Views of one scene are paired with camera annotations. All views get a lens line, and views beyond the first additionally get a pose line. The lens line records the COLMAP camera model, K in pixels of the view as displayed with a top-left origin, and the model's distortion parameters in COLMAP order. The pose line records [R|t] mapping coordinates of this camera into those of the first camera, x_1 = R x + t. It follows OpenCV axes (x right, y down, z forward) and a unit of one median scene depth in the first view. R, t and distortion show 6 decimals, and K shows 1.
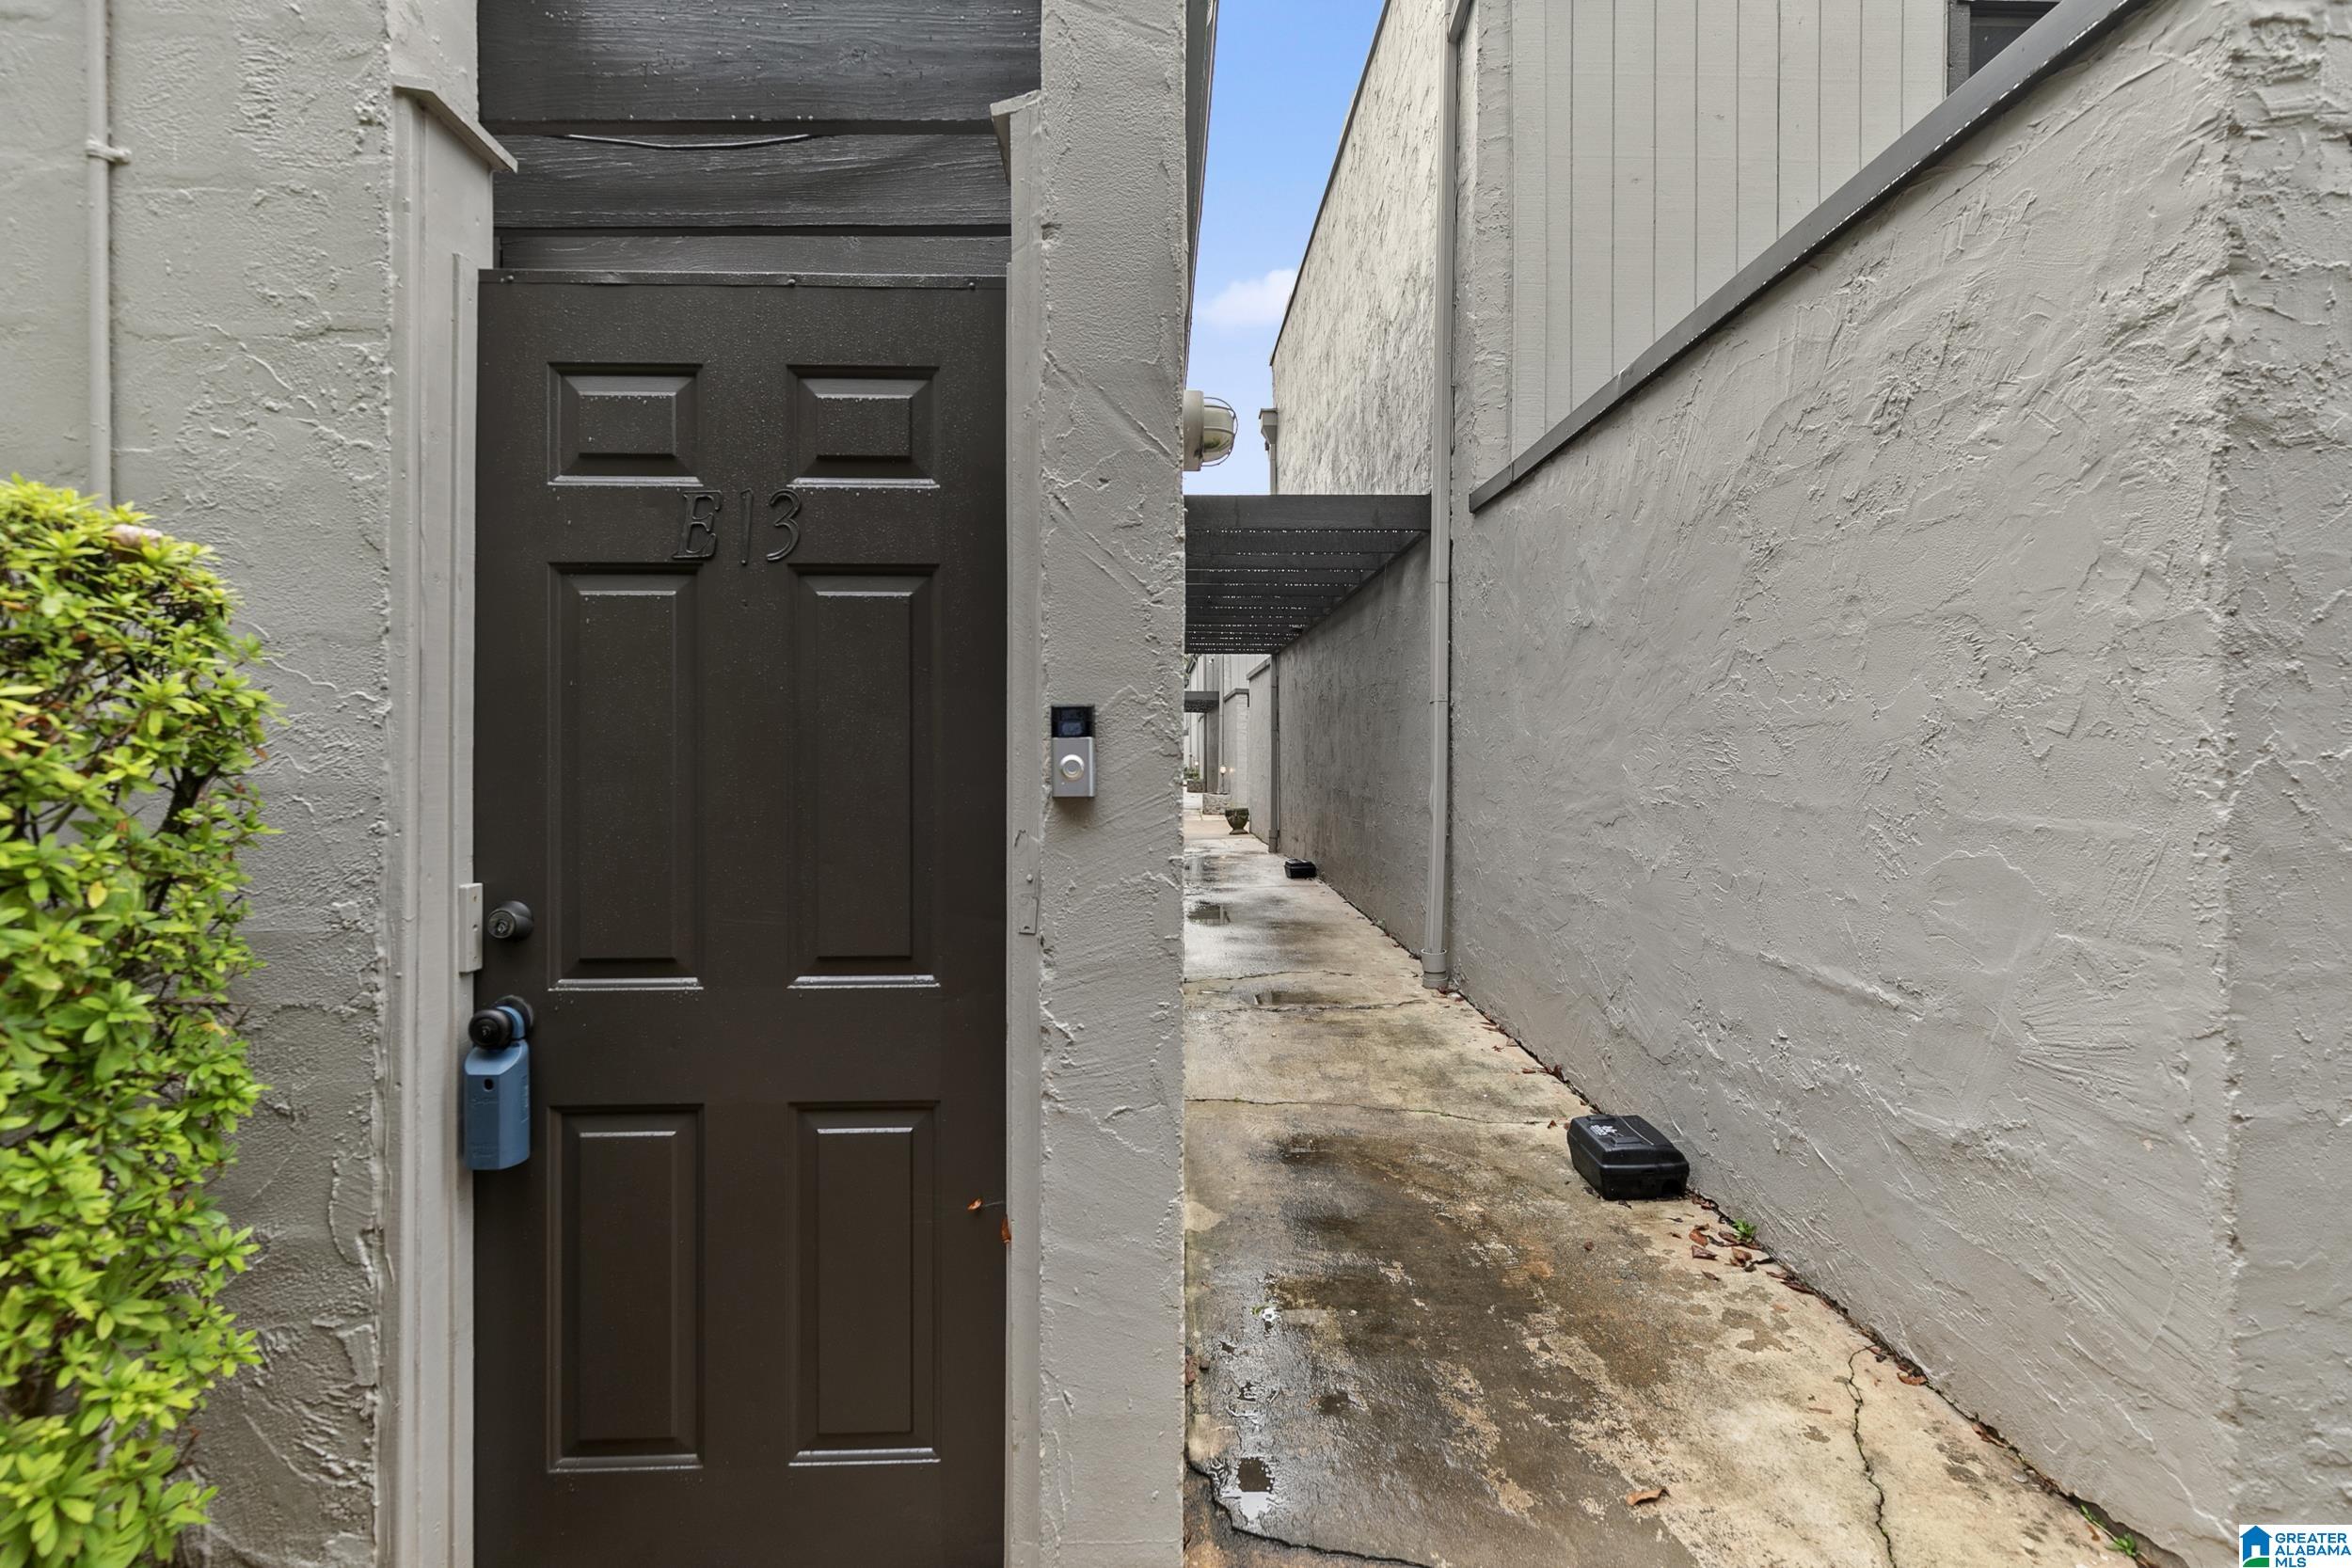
lens RADIAL K [[1074.0, 0, 1178.8], [0, 1074.0, 751.7], [0, 0, 1]] dist [0.002797, 0.000421]
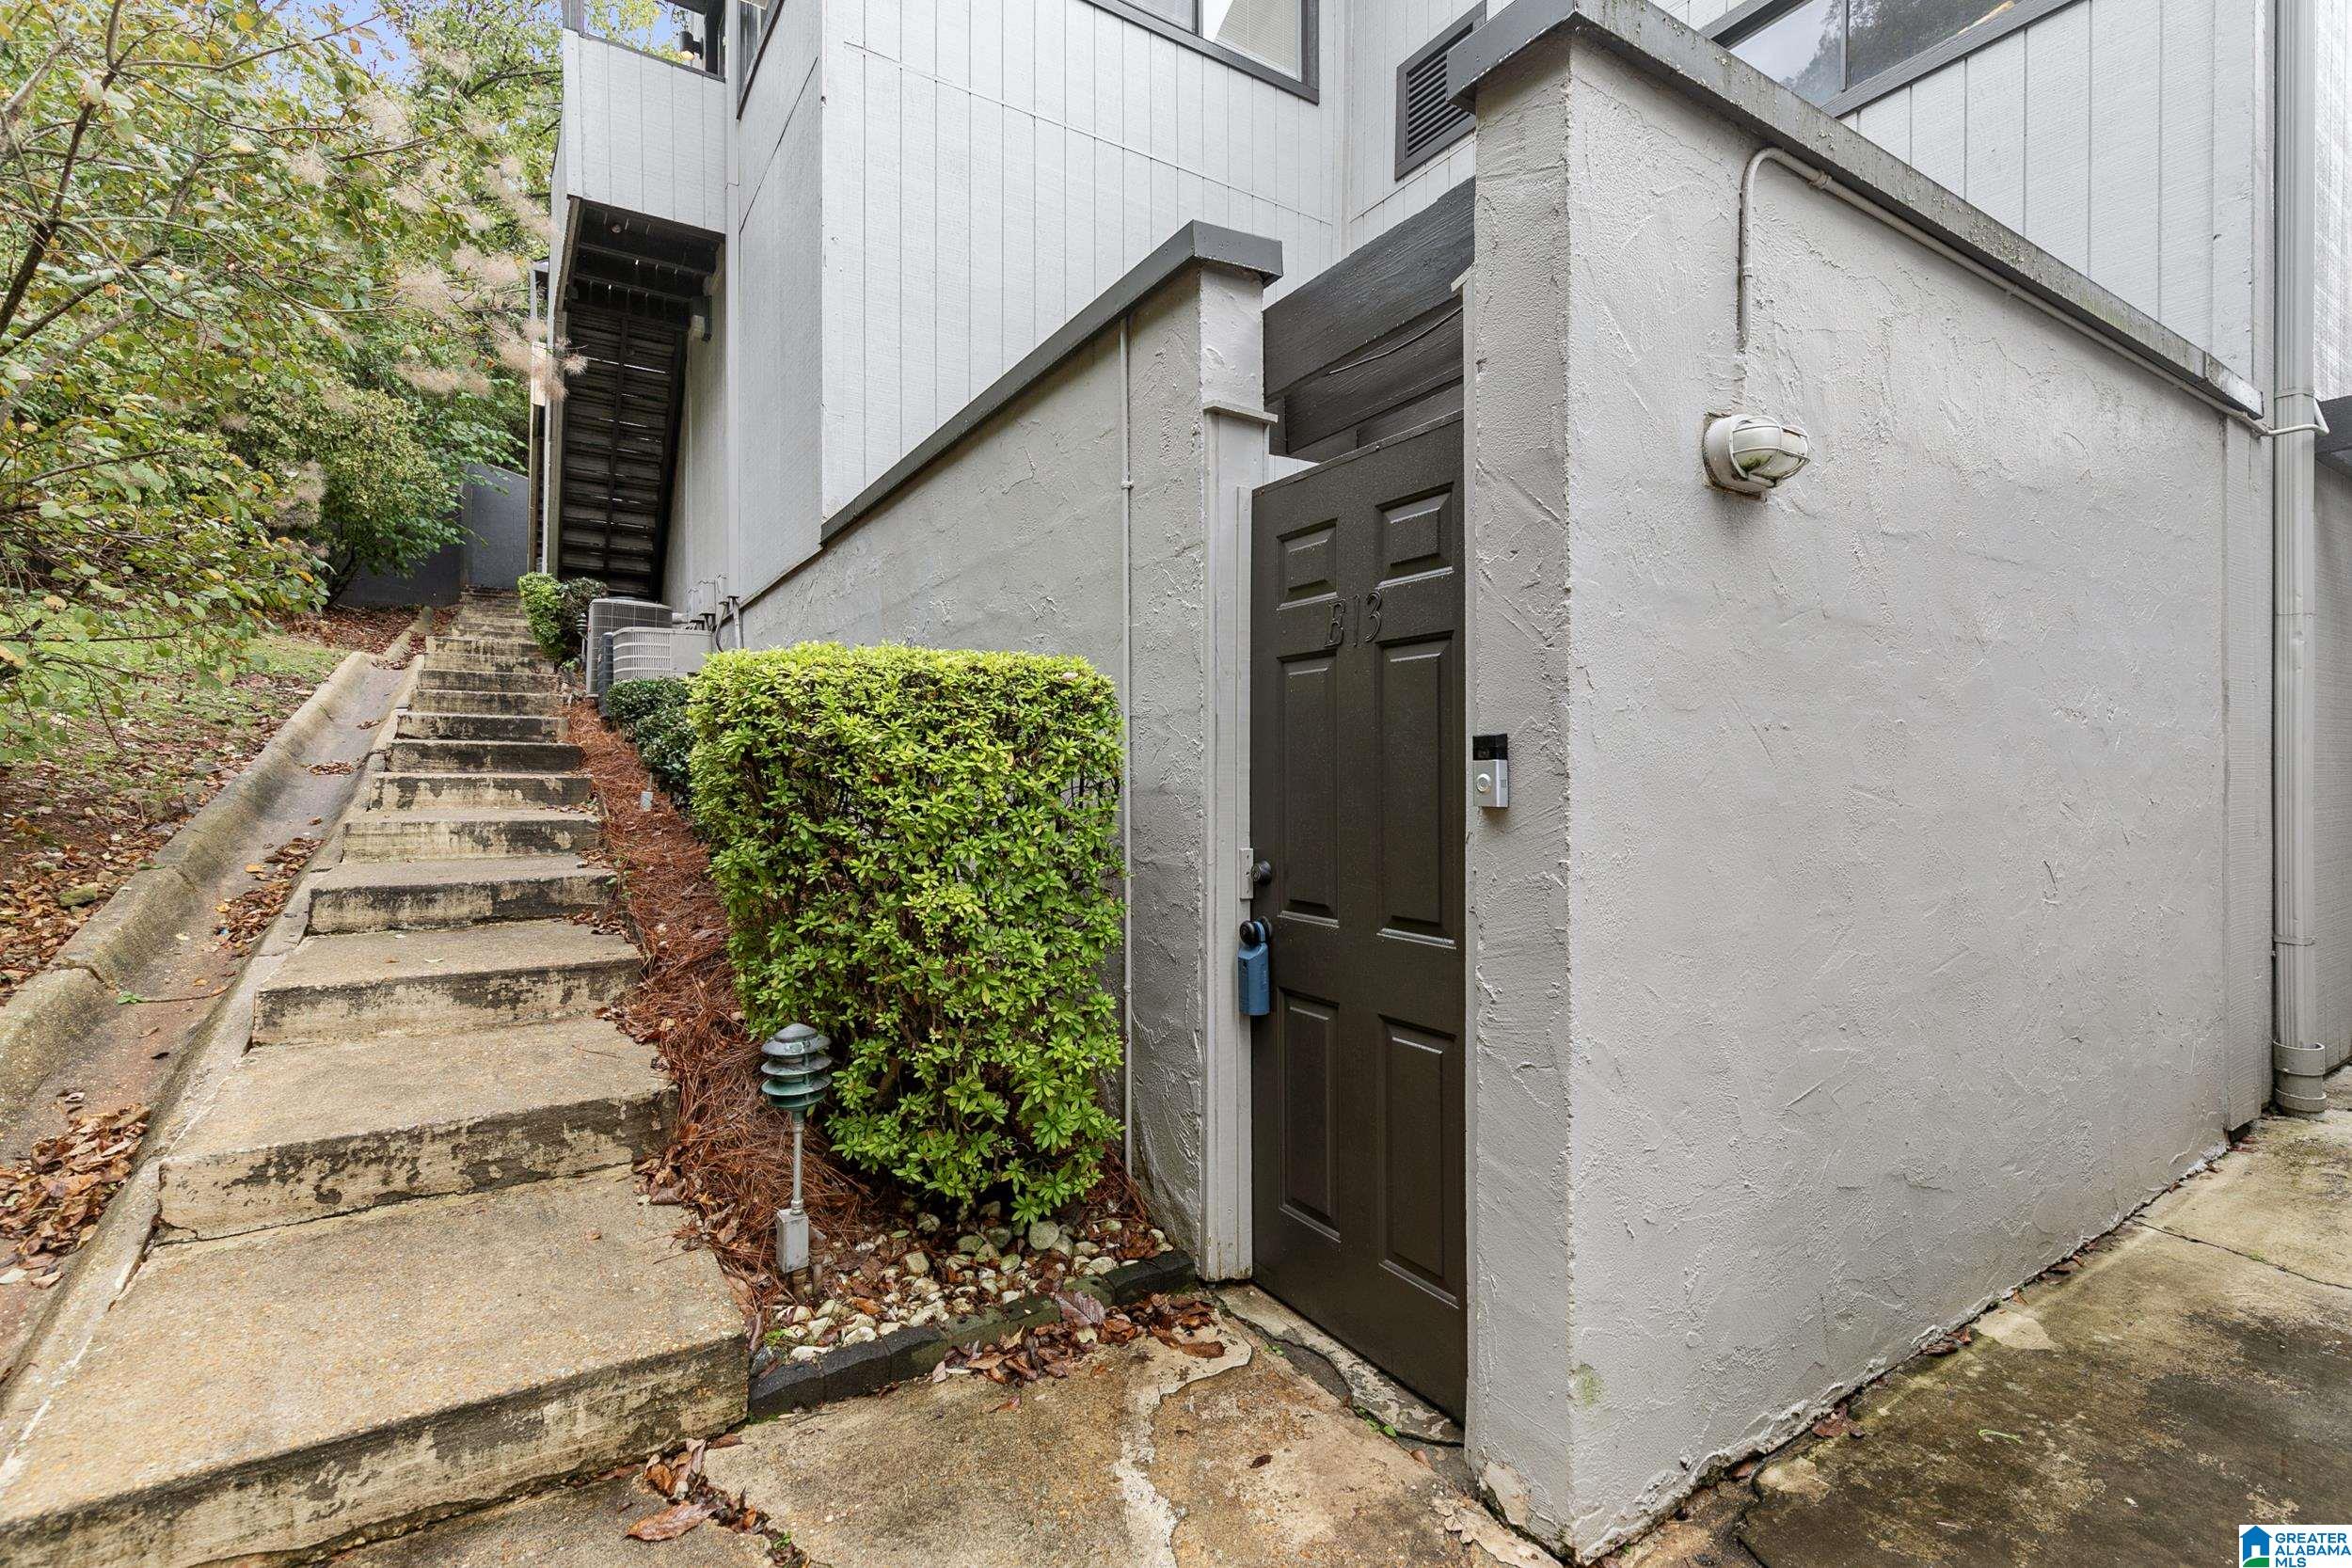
lens RADIAL K [[1062.2, 0, 1175.5], [0, 1062.2, 770.9], [0, 0, 1]] dist [0.001536, 0.000228]
pose [[0.500852, -0.001377, -0.865532, 0.794236], [-0.000537, 0.999998, -0.001902, 0.002104], [0.865533, 0.001418, 0.500851, 0.049669]]
